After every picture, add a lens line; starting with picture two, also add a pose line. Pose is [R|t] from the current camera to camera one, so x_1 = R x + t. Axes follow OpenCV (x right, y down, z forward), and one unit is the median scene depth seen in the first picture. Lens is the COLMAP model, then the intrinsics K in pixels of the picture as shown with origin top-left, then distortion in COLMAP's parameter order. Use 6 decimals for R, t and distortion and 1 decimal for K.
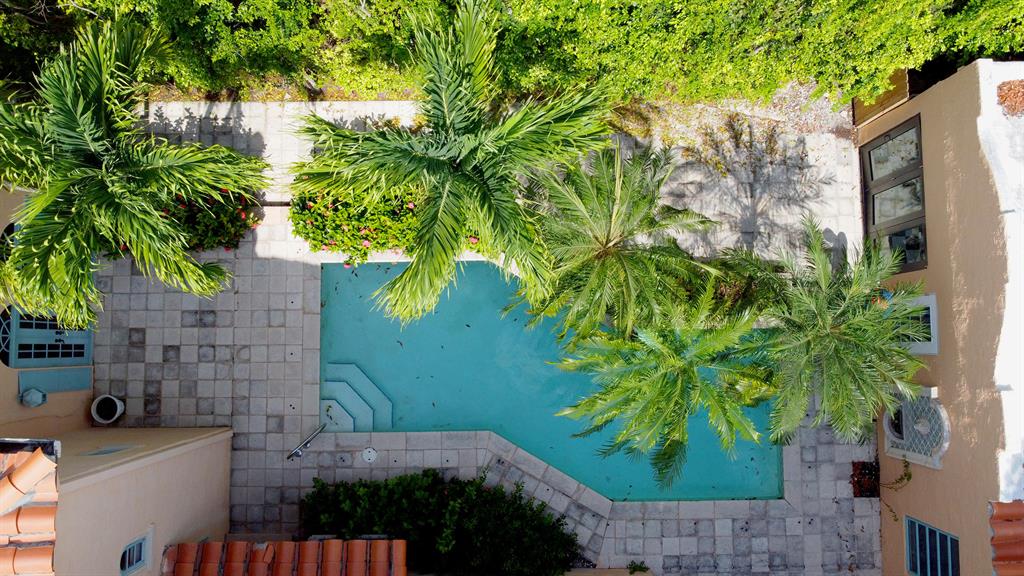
lens RADIAL K [[766.9, 0, 513.2], [0, 766.9, 280.7], [0, 0, 1]] dist [-0.027880, -0.000169]
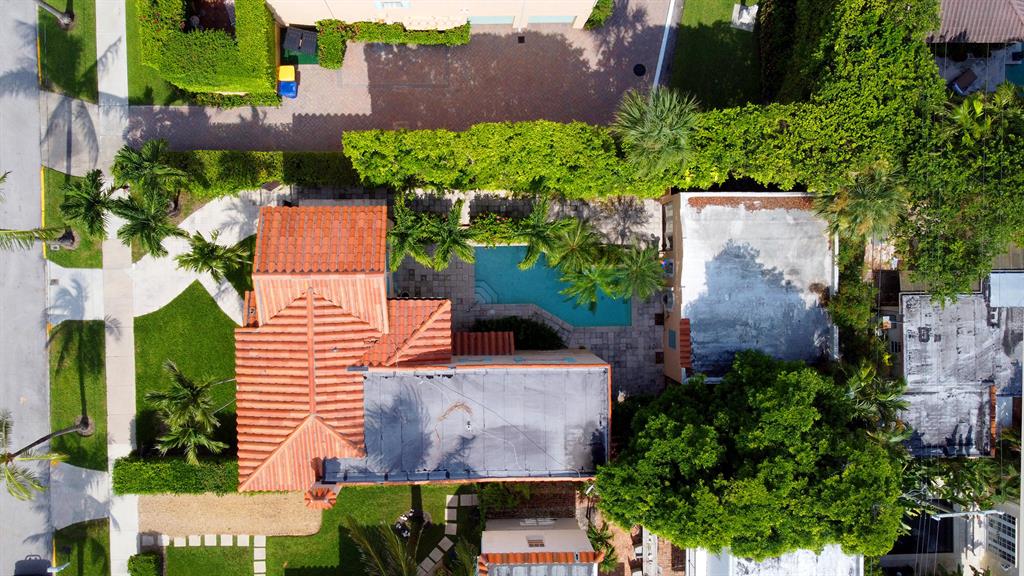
lens RADIAL K [[766.9, 0, 507.4], [0, 766.9, 289.3], [0, 0, 1]] dist [-0.027880, -0.000169]
pose [[0.999296, -0.003683, 0.037331, -0.239829], [-0.000635, 0.993366, 0.114993, -0.198000], [-0.037507, -0.114936, 0.992665, -1.931890]]
